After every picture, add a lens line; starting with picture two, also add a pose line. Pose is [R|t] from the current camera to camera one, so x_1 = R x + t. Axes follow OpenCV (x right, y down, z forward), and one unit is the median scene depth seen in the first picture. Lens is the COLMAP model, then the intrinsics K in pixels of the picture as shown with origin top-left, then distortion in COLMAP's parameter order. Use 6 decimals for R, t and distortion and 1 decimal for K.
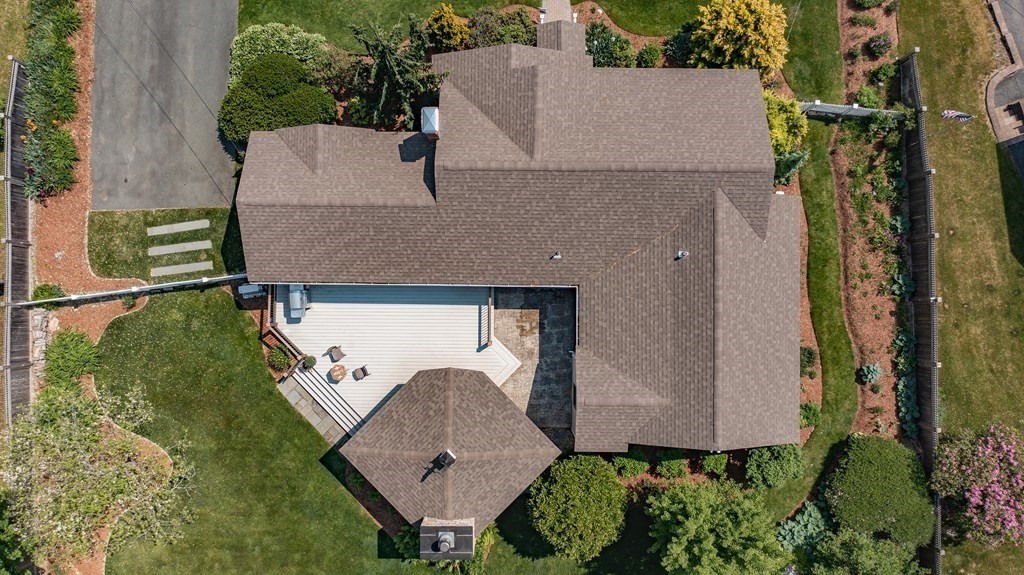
lens RADIAL K [[805.1, 0, 512.0], [0, 805.1, 287.5], [0, 0, 1]] dist [-0.006503, -0.001575]
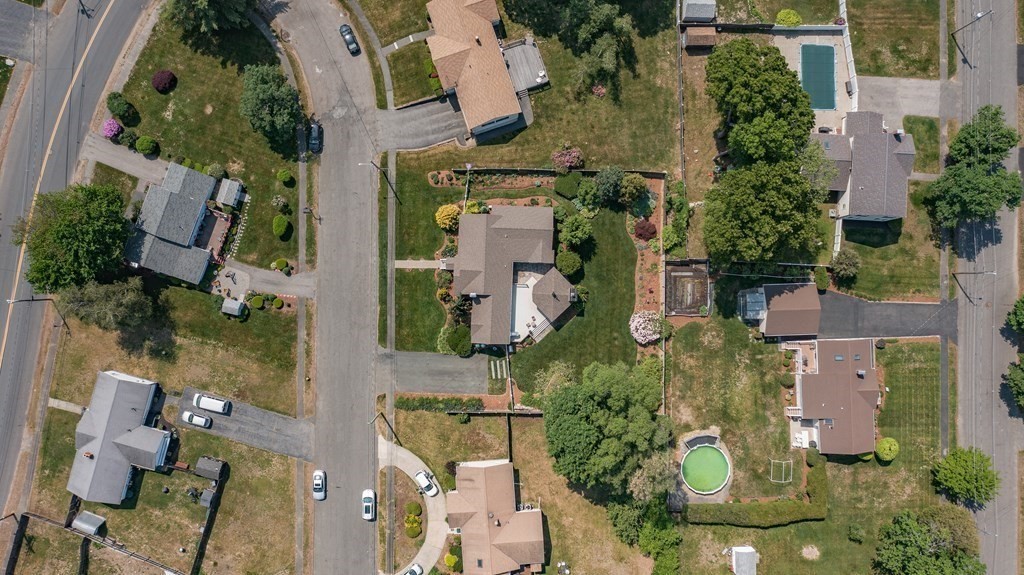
lens RADIAL K [[805.1, 0, 512.0], [0, 805.1, 287.5], [0, 0, 1]] dist [-0.006503, -0.001575]
pose [[0.028406, -0.999078, 0.032192, -0.161789], [0.999507, 0.028820, 0.012470, -0.046002], [-0.013387, 0.031822, 0.999404, -2.723828]]
